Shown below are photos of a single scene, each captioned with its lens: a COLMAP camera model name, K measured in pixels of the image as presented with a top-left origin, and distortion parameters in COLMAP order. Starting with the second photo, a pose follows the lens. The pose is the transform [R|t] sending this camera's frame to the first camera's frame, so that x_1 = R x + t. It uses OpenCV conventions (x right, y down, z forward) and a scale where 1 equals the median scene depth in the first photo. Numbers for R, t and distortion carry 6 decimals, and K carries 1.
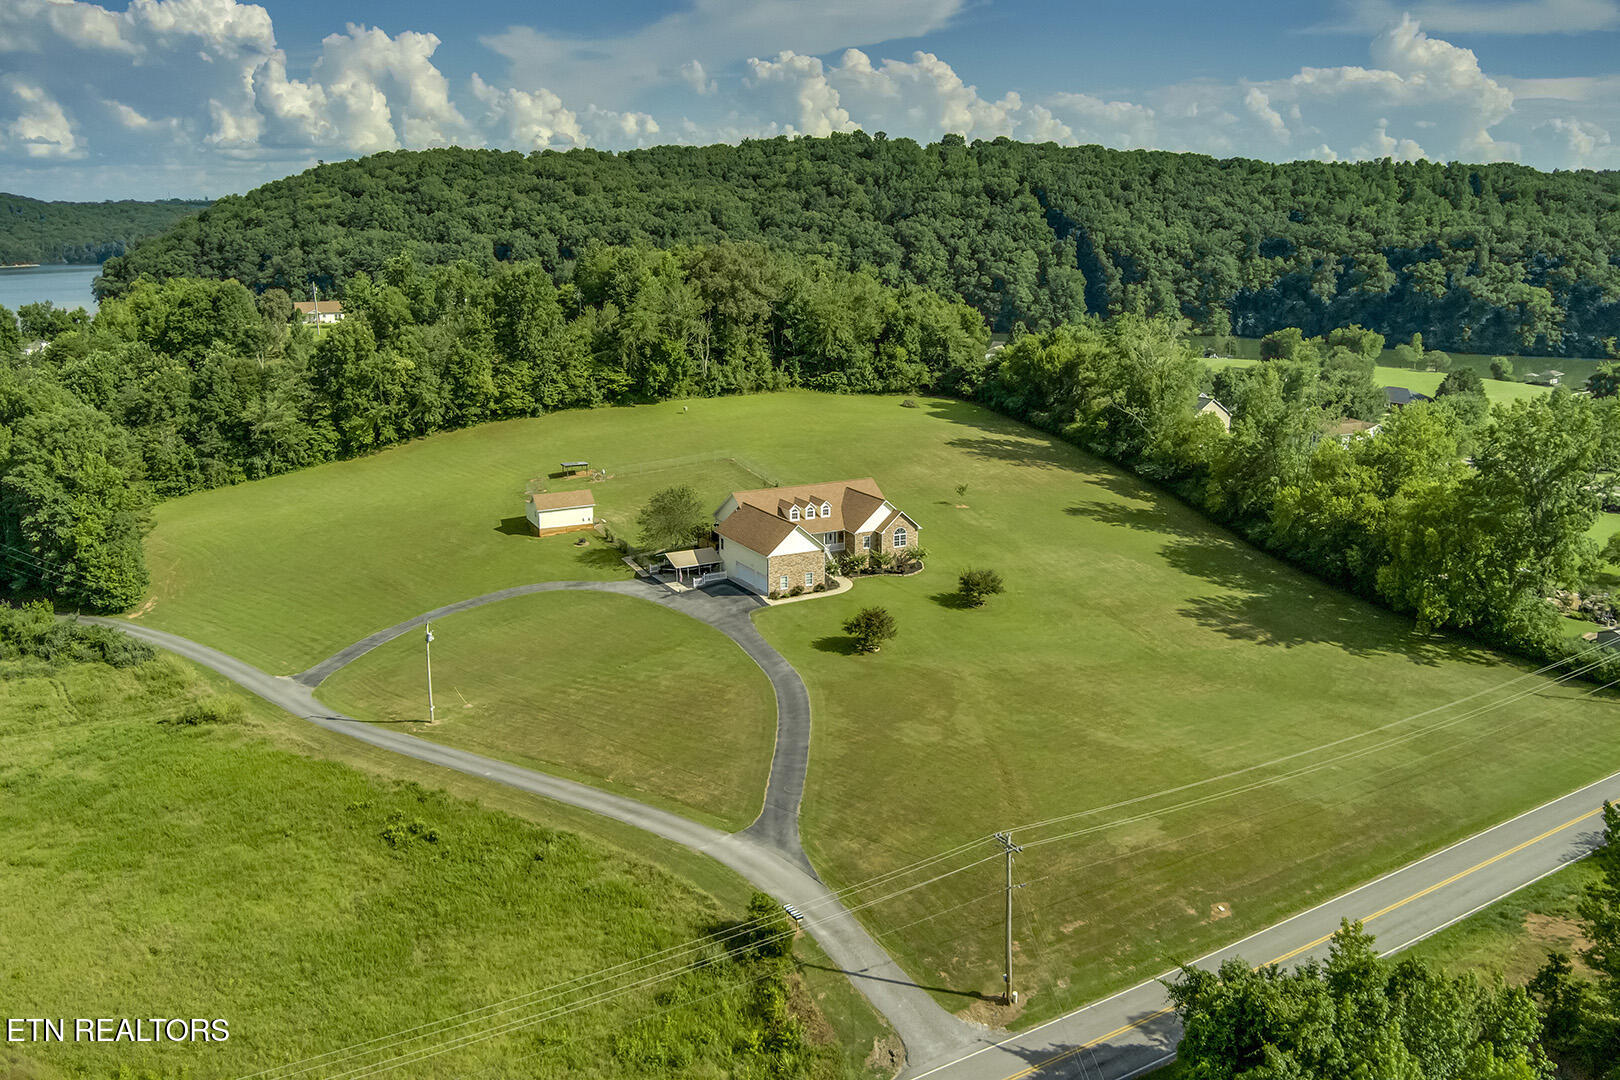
lens RADIAL K [[1313.6, 0, 806.6], [0, 1313.6, 544.3], [0, 0, 1]] dist [-0.092671, 0.049766]
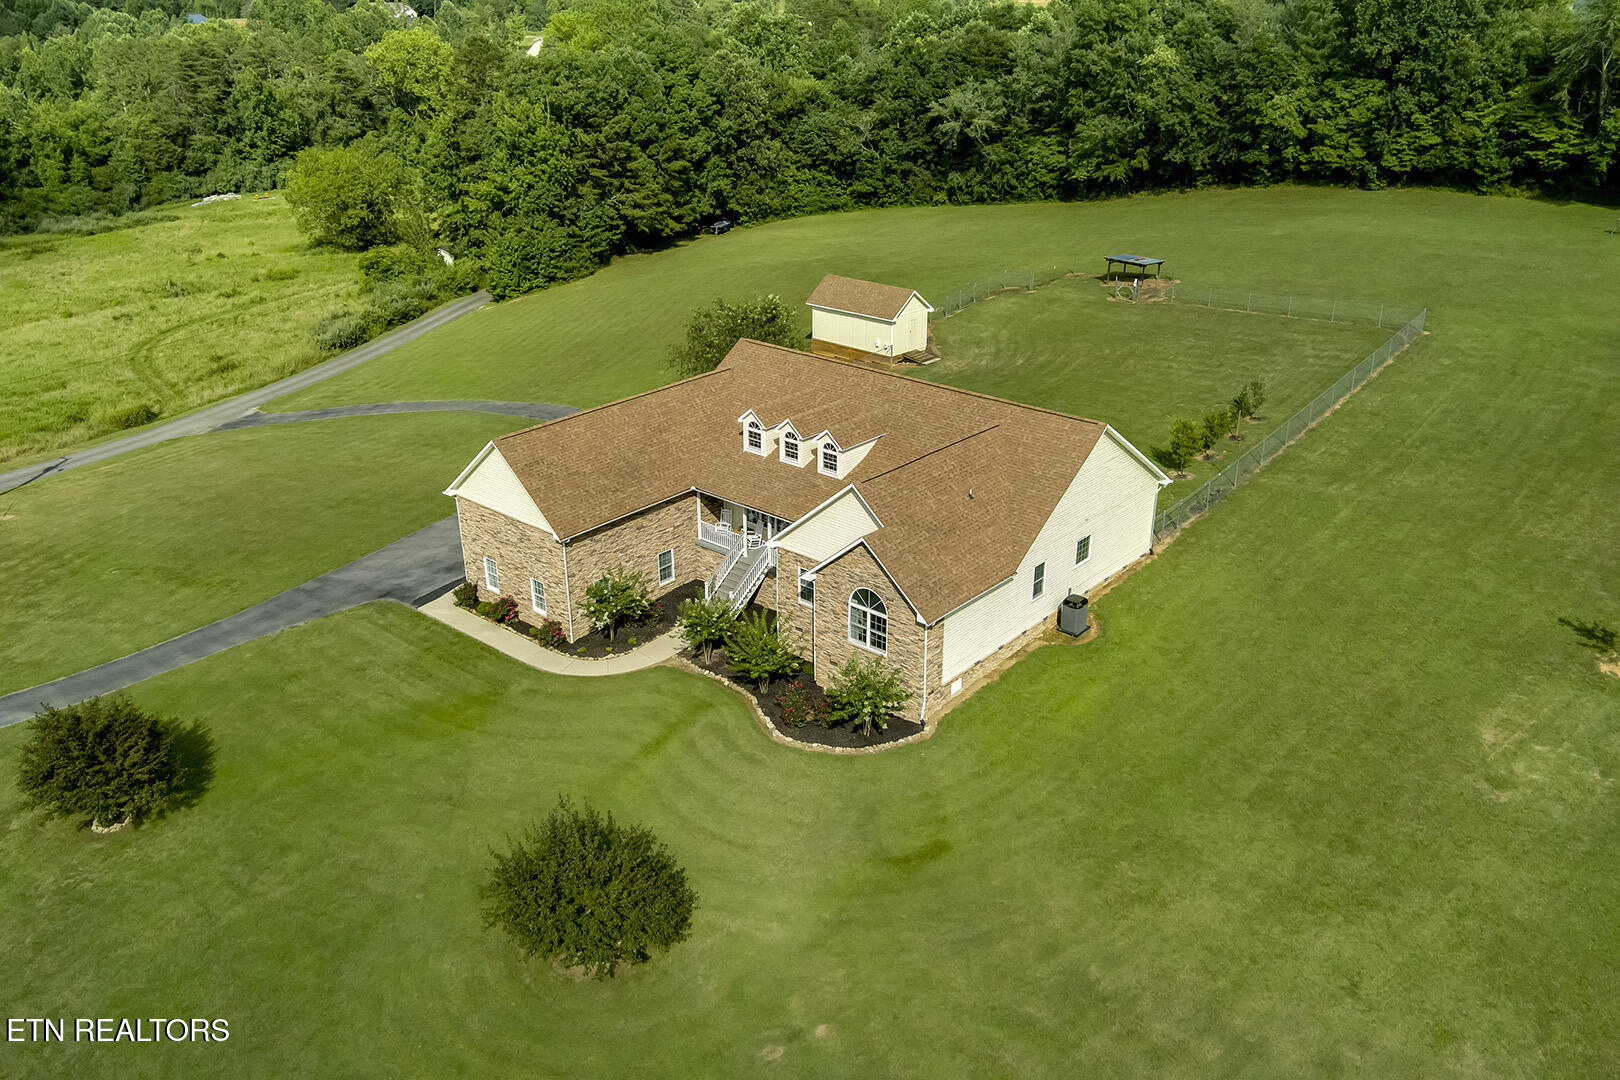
lens RADIAL K [[1313.6, 0, 806.6], [0, 1313.6, 544.3], [0, 0, 1]] dist [-0.092671, 0.049766]
pose [[0.348505, 0.375078, -0.858988, 0.198863], [-0.226920, 0.922943, 0.310939, -0.069457], [0.909424, 0.086558, 0.406763, 0.549073]]
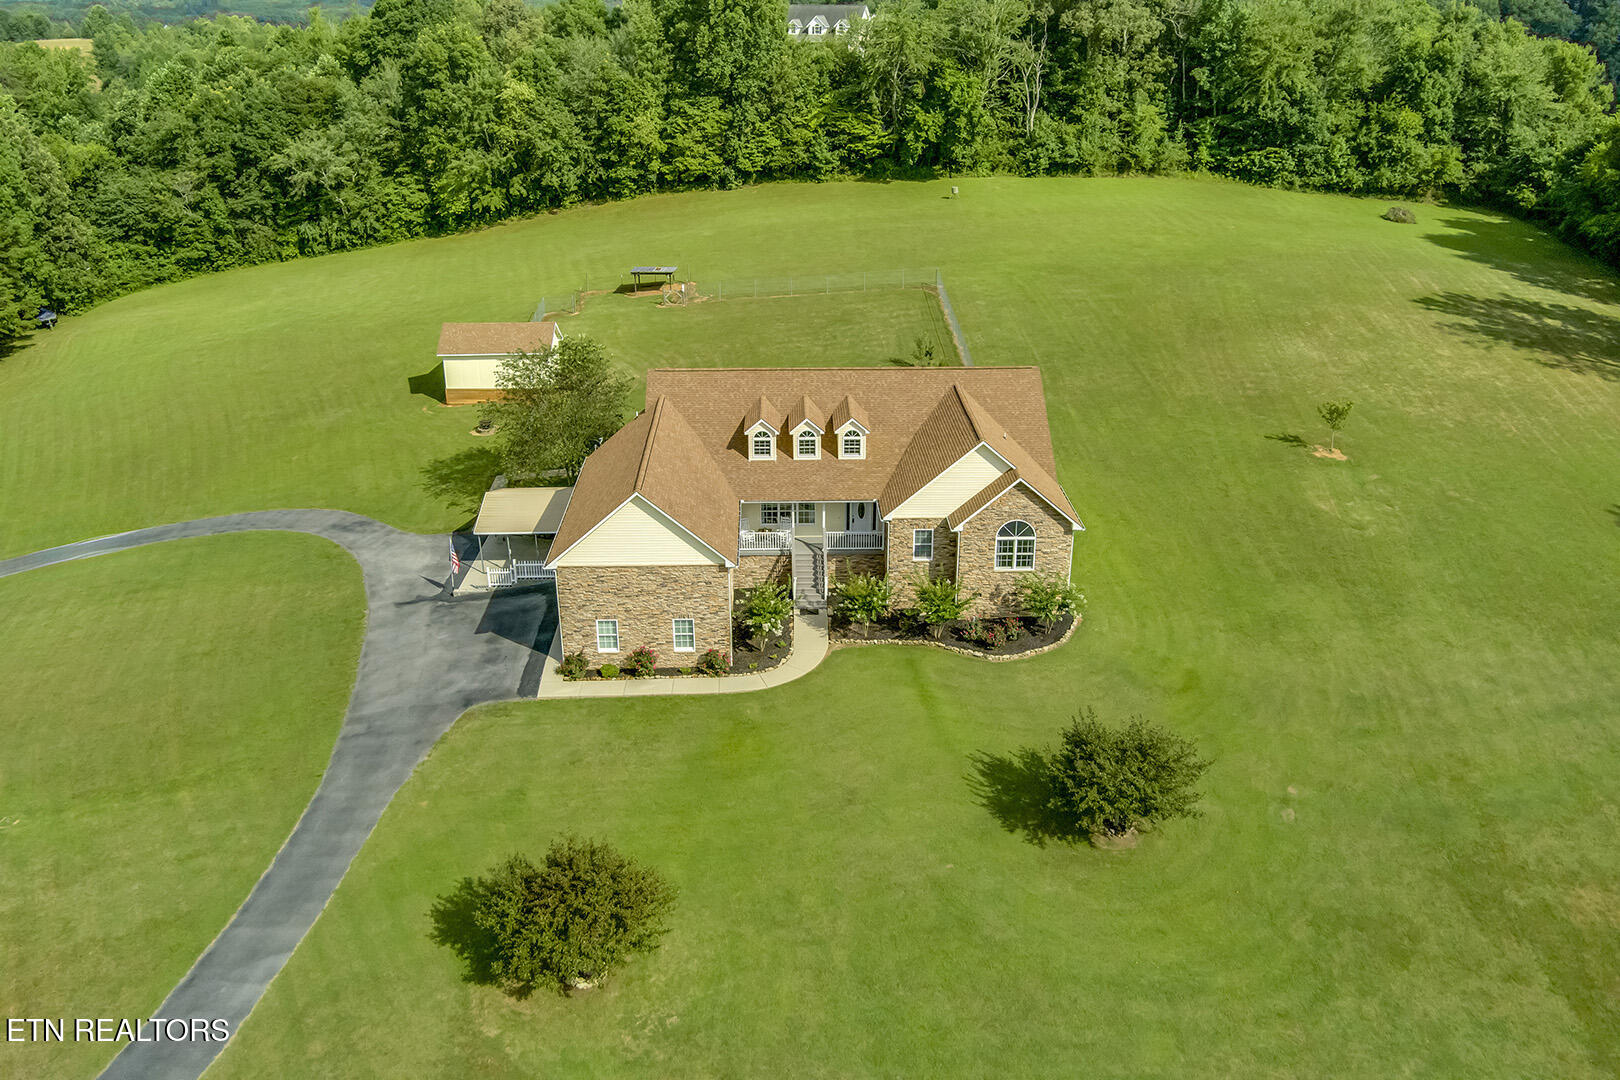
lens RADIAL K [[1313.6, 0, 806.6], [0, 1313.6, 544.3], [0, 0, 1]] dist [-0.092671, 0.049766]
pose [[0.889120, 0.172569, -0.423894, 0.110585], [-0.107994, 0.979143, 0.172096, -0.039532], [0.444751, -0.107236, 0.889212, 0.411593]]
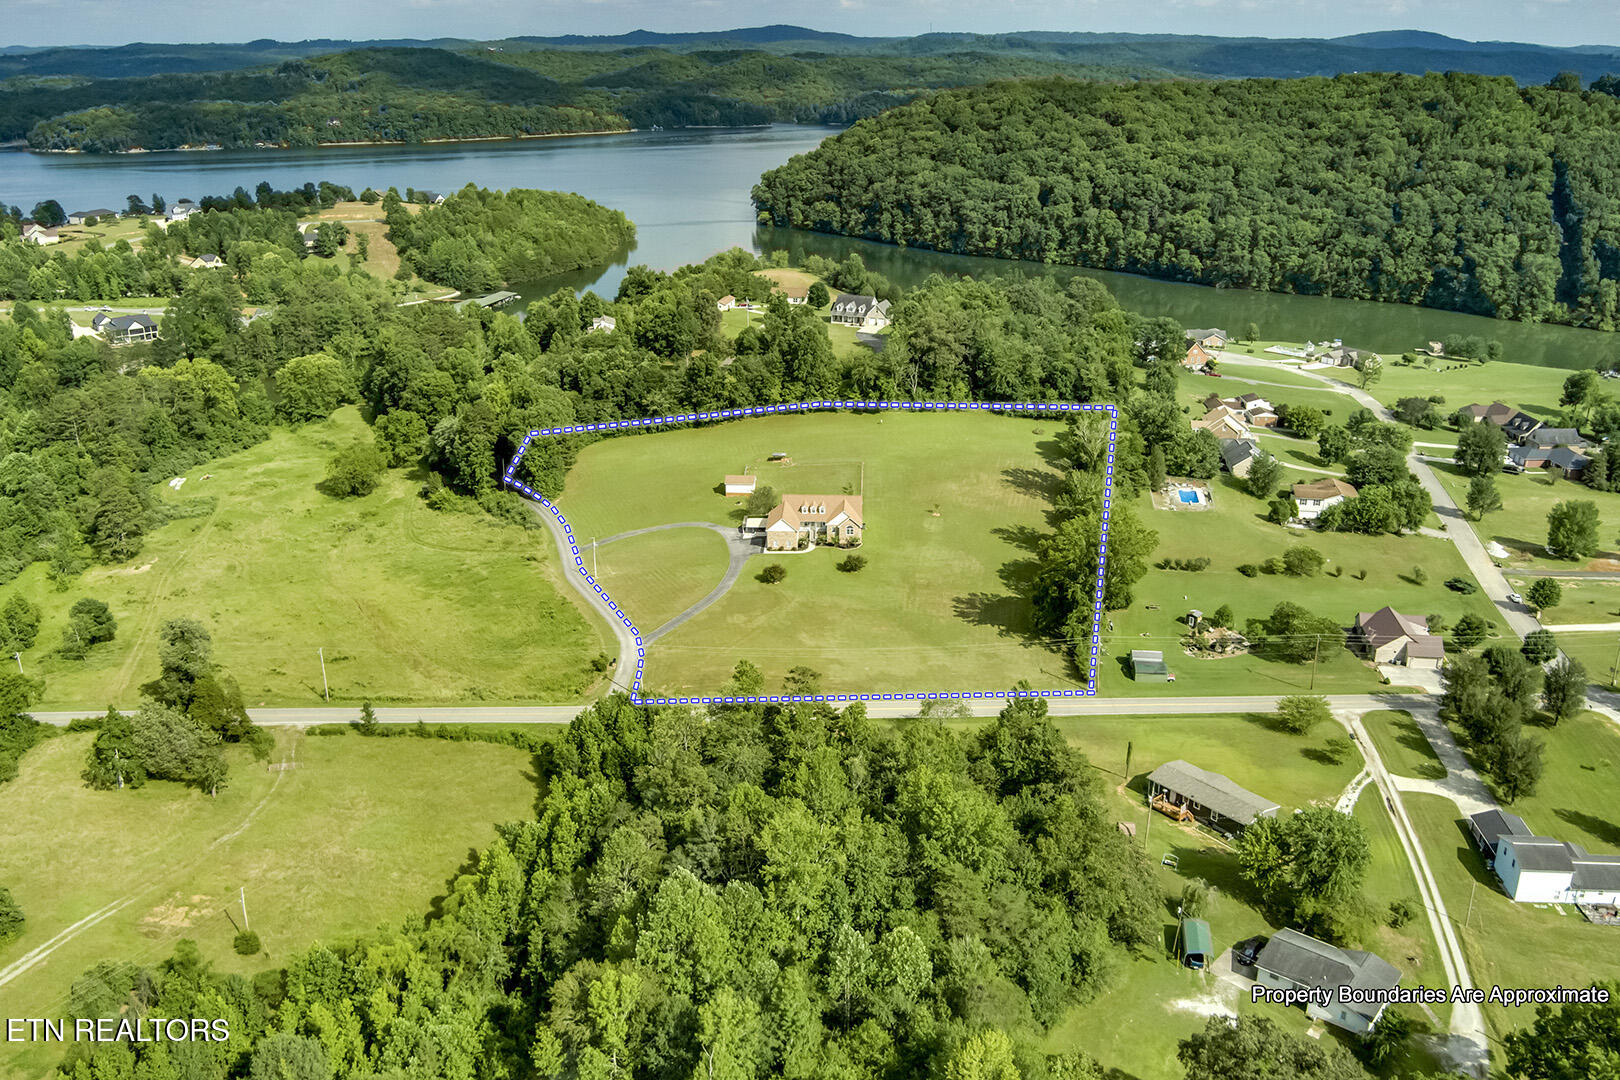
lens RADIAL K [[1380.9, 0, 810.0], [0, 1380.9, 540.0], [0, 0, 1]] dist [-0.085294, -0.001500]
pose [[0.856318, 0.176804, -0.485241, 0.660586], [-0.124099, 0.982488, 0.138982, -0.174533], [0.501316, -0.058795, 0.863264, -0.536356]]
